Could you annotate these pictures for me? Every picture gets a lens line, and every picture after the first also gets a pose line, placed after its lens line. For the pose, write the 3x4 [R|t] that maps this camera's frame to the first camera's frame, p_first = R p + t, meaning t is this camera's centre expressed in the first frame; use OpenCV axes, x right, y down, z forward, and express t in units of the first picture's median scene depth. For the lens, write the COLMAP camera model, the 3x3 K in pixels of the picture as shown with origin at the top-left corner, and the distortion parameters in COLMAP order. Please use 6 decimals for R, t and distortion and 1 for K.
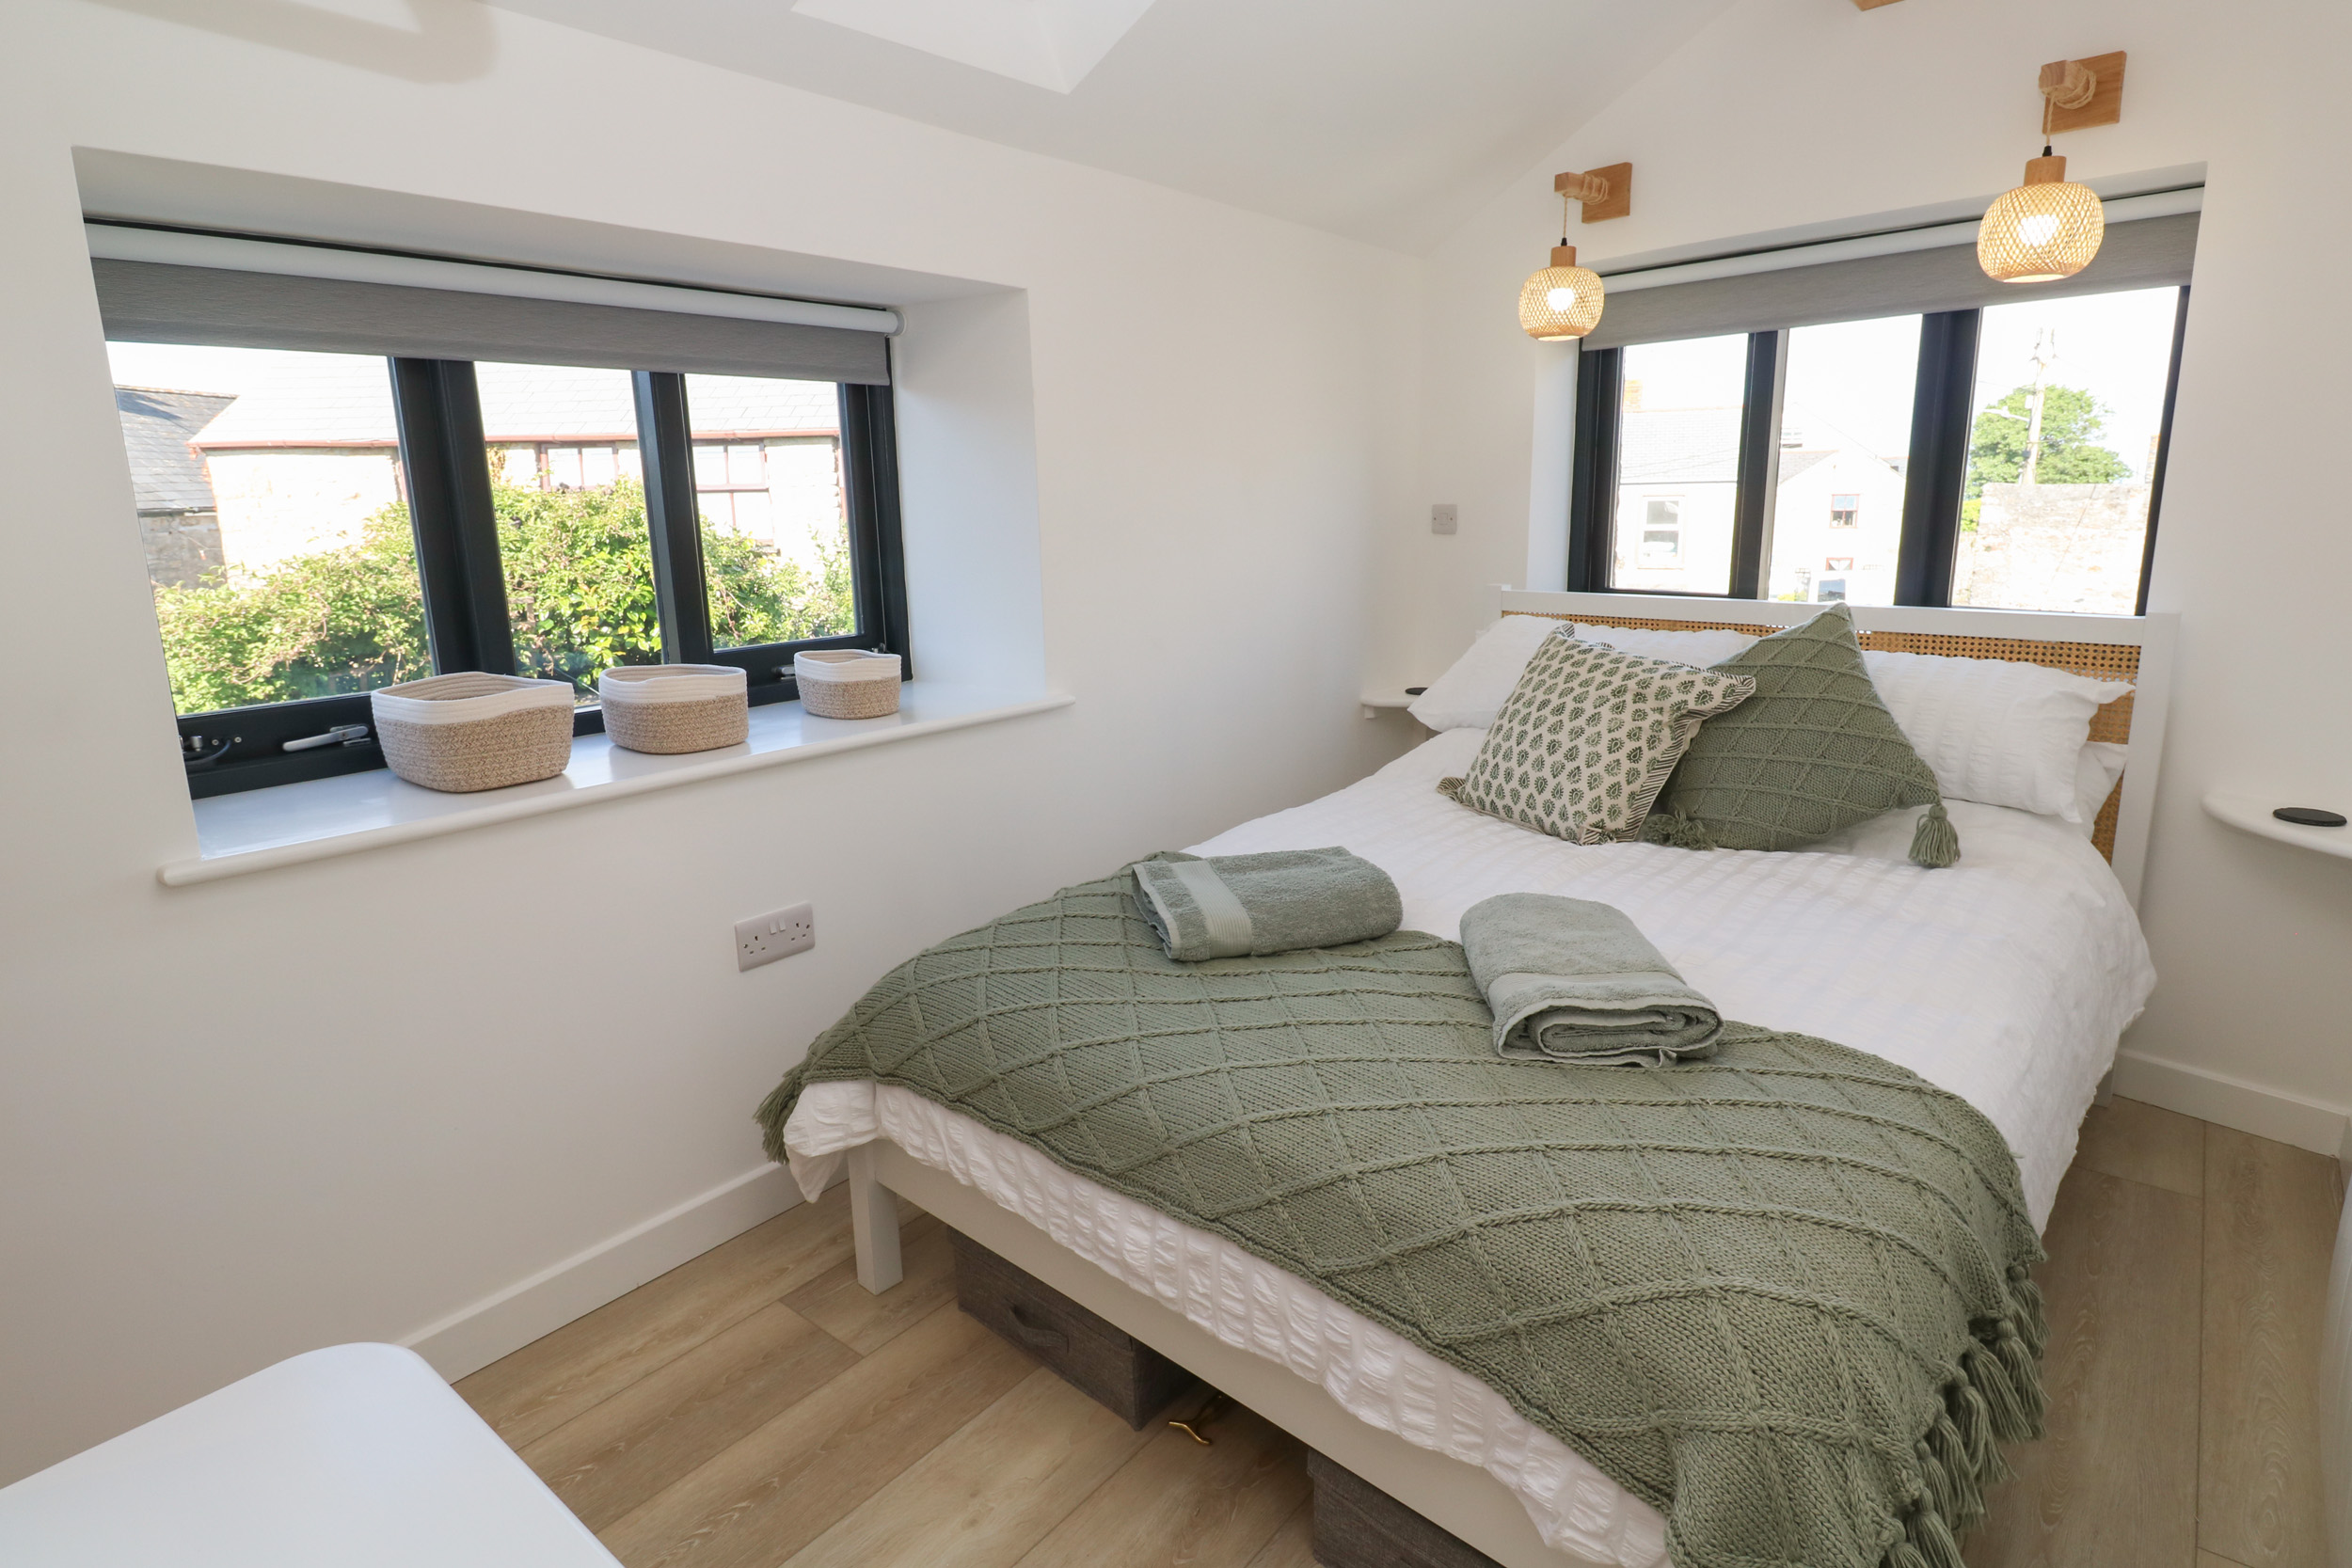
lens RADIAL K [[1220.7, 0, 1172.7], [0, 1220.7, 771.9], [0, 0, 1]] dist [0.003741, 0.000283]
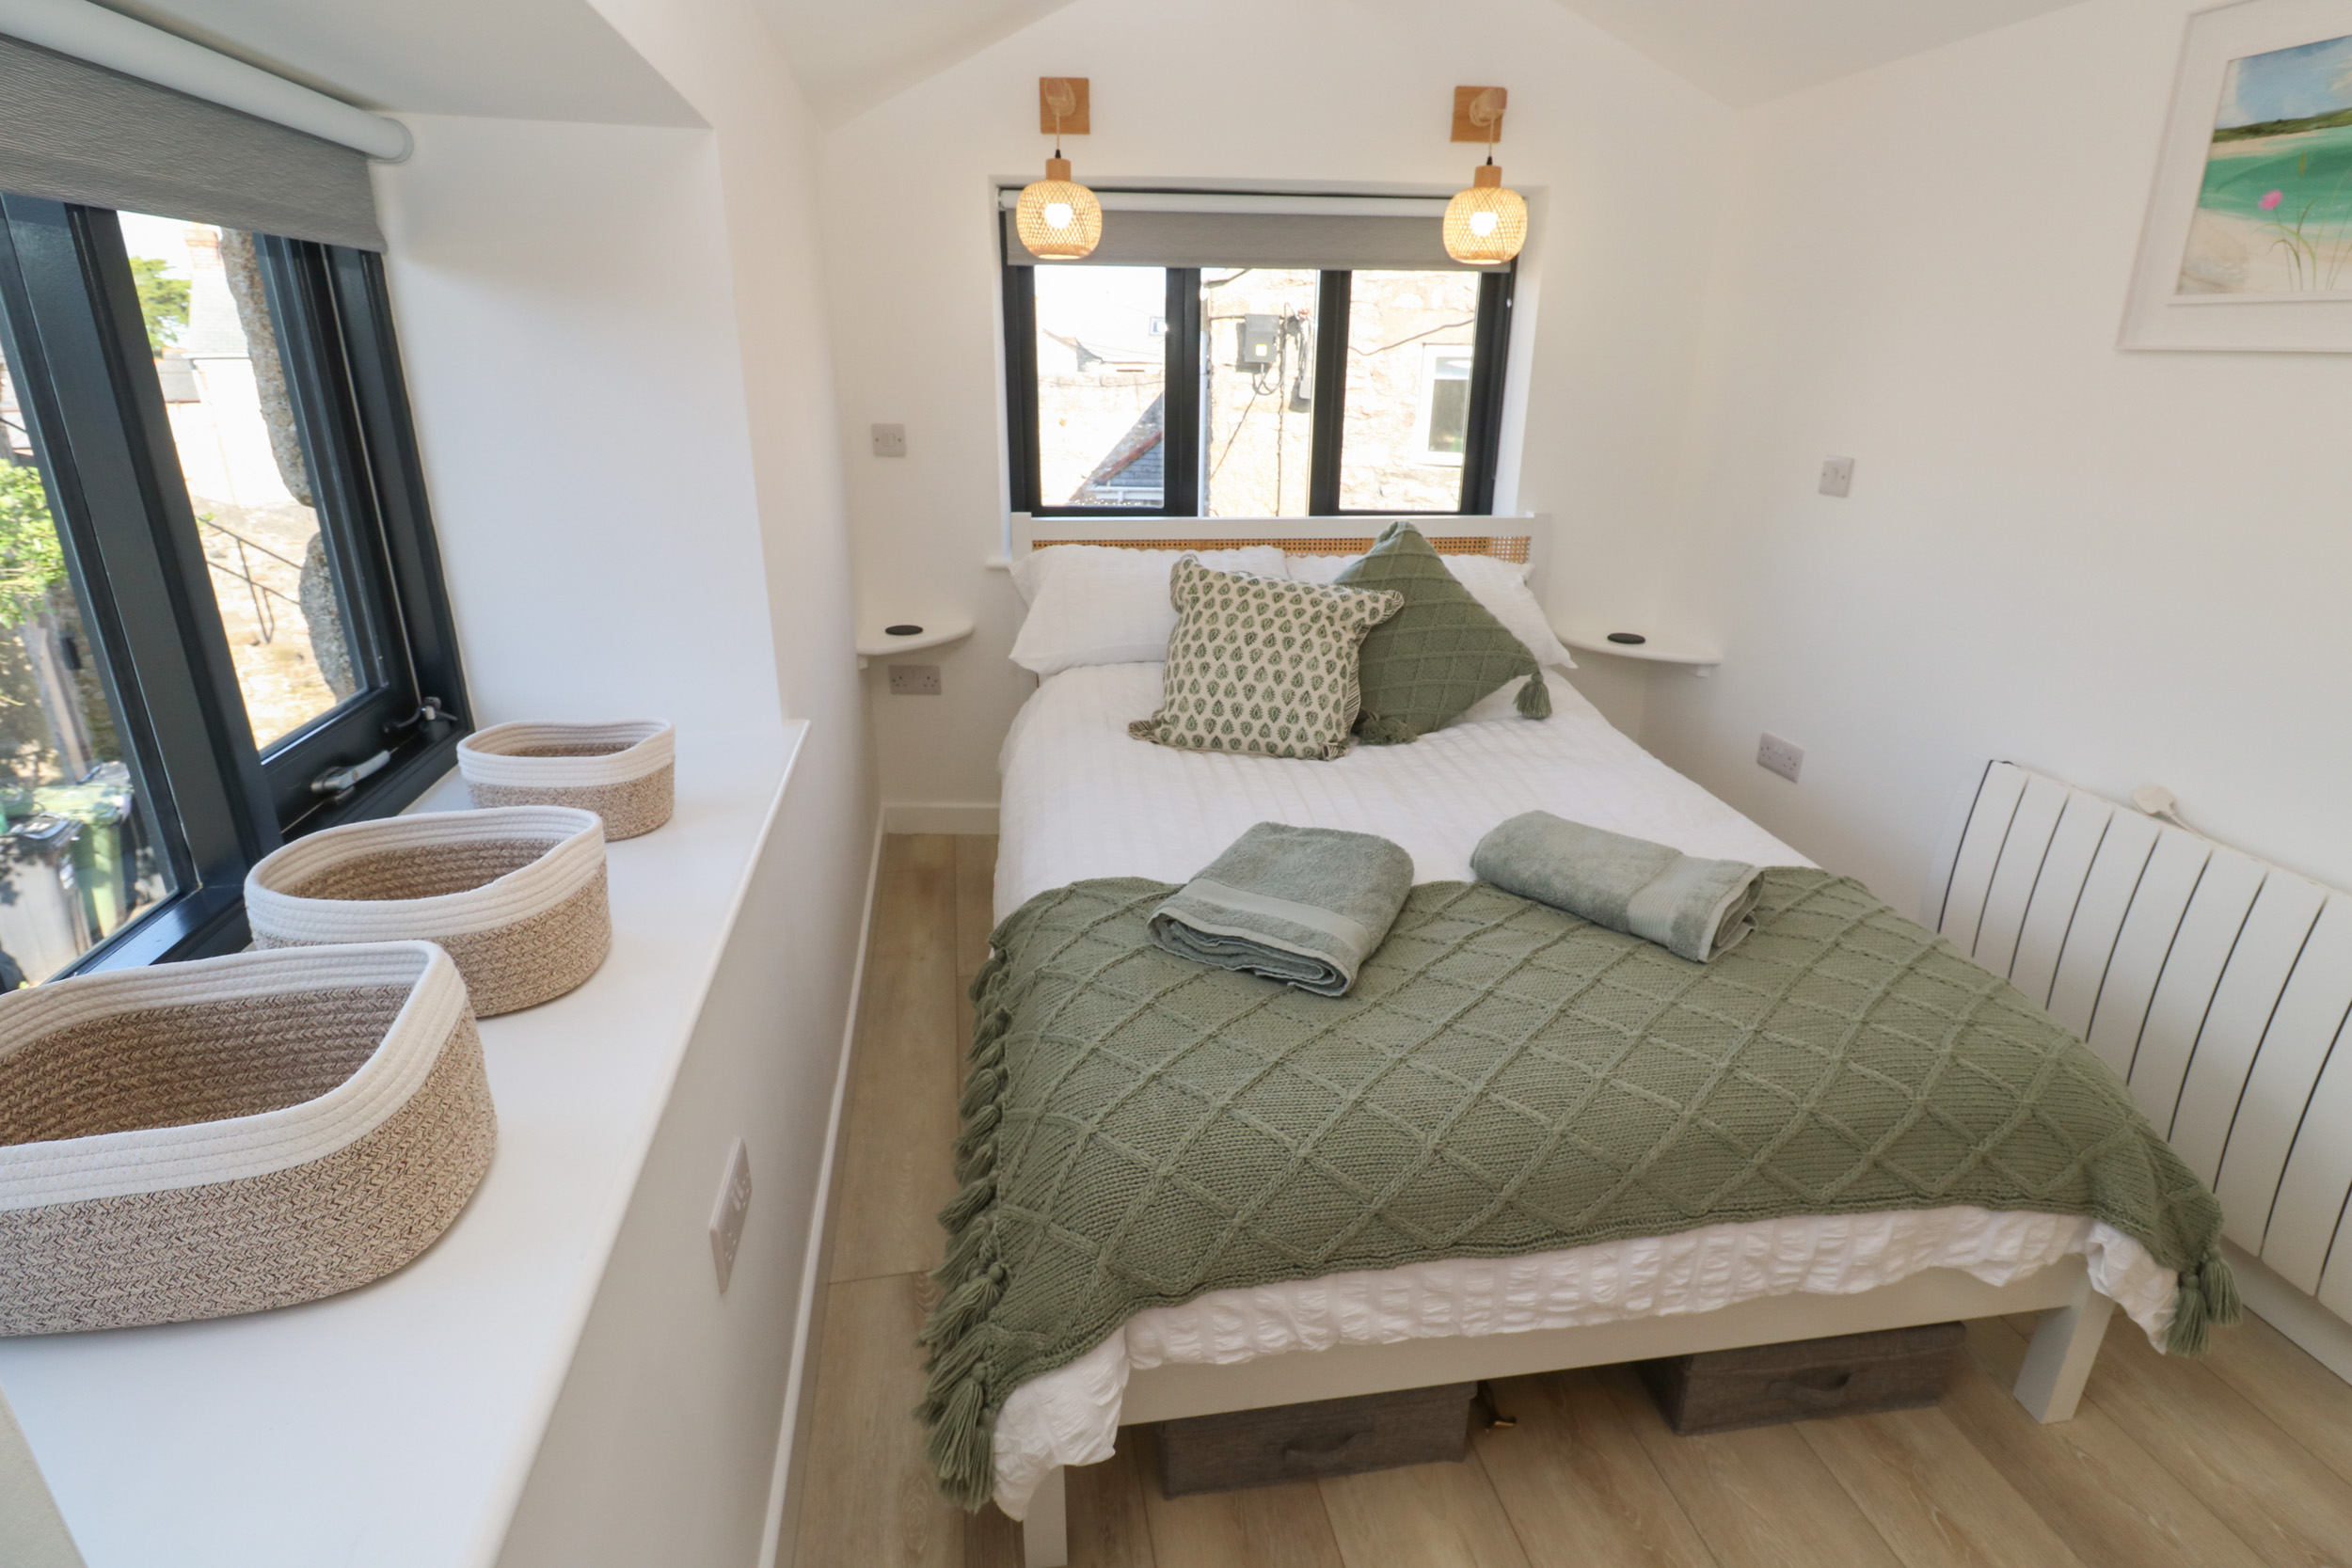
lens RADIAL K [[1141.1, 0, 1168.7], [0, 1141.1, 779.6], [0, 0, 1]] dist [0.001120, -0.001851]
pose [[0.631364, -0.244876, 0.735810, -0.518539], [0.150747, 0.969491, 0.193295, -0.143948], [-0.760694, -0.011119, 0.649015, 0.431910]]
